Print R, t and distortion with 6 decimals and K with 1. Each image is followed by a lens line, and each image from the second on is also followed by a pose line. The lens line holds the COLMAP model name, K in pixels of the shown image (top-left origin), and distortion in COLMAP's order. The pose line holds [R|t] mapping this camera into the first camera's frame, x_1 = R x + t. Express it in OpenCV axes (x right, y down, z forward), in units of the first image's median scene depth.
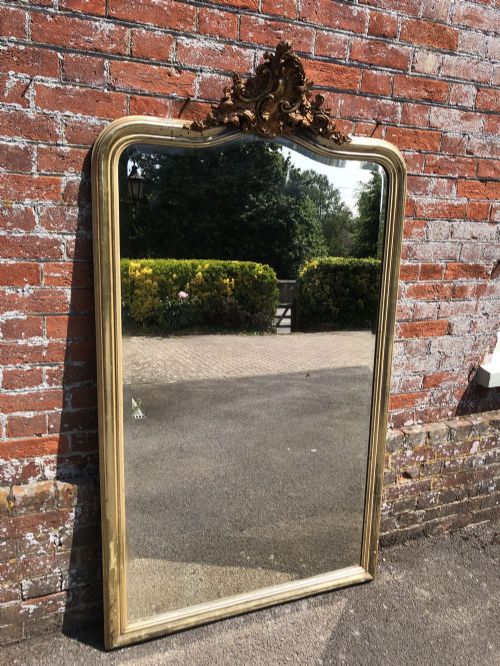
lens RADIAL K [[525.5, 0, 245.8], [0, 525.5, 328.5], [0, 0, 1]] dist [0.001926, 0.008301]
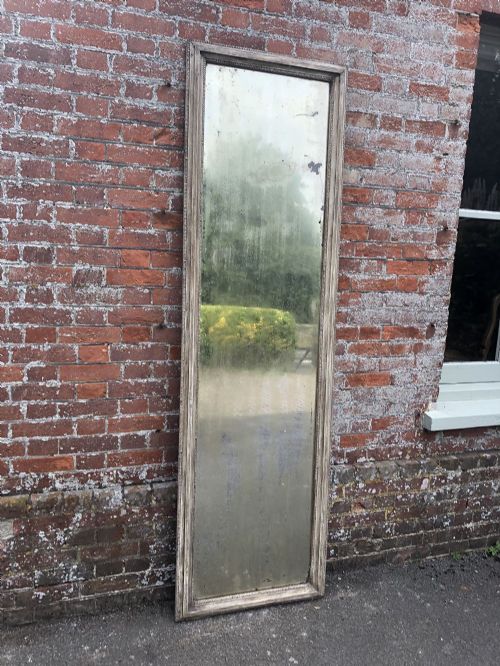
lens RADIAL K [[525.5, 0, 251.0], [0, 525.5, 332.8], [0, 0, 1]] dist [0.001926, 0.008301]
pose [[0.996010, -0.005962, -0.089042, 0.181675], [-0.004823, 0.992711, -0.120422, 0.041895], [0.089110, 0.120371, 0.988722, -0.246328]]
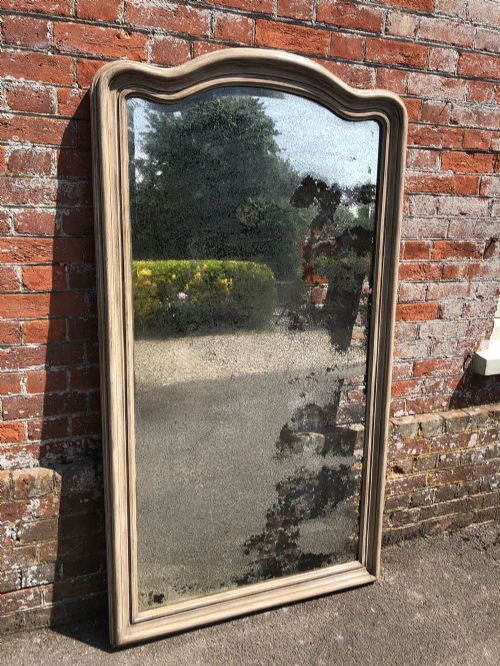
lens RADIAL K [[525.5, 0, 247.2], [0, 525.5, 330.4], [0, 0, 1]] dist [0.001926, 0.008301]
pose [[0.999133, -0.014698, -0.038961, 0.083545], [0.013874, 0.999676, -0.021336, 0.050689], [0.039261, 0.020777, 0.999013, 0.051078]]
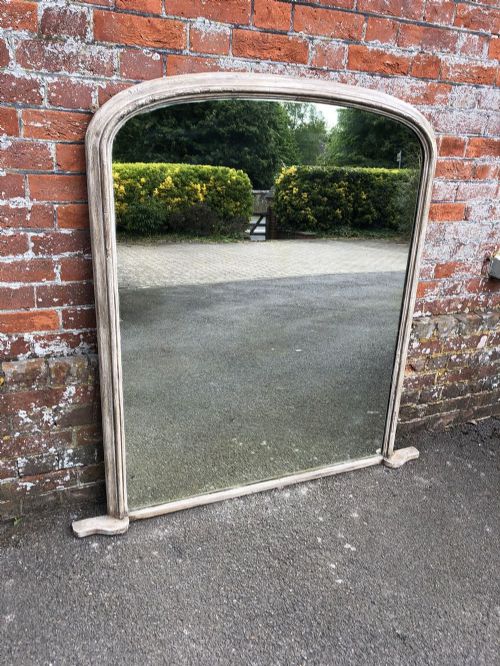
lens RADIAL K [[525.5, 0, 247.6], [0, 525.5, 329.3], [0, 0, 1]] dist [0.001926, 0.008301]
pose [[0.999897, 0.011074, 0.009077, -0.007443], [-0.012250, 0.989824, 0.141771, 0.079775], [-0.007415, -0.141867, 0.989858, 0.052879]]
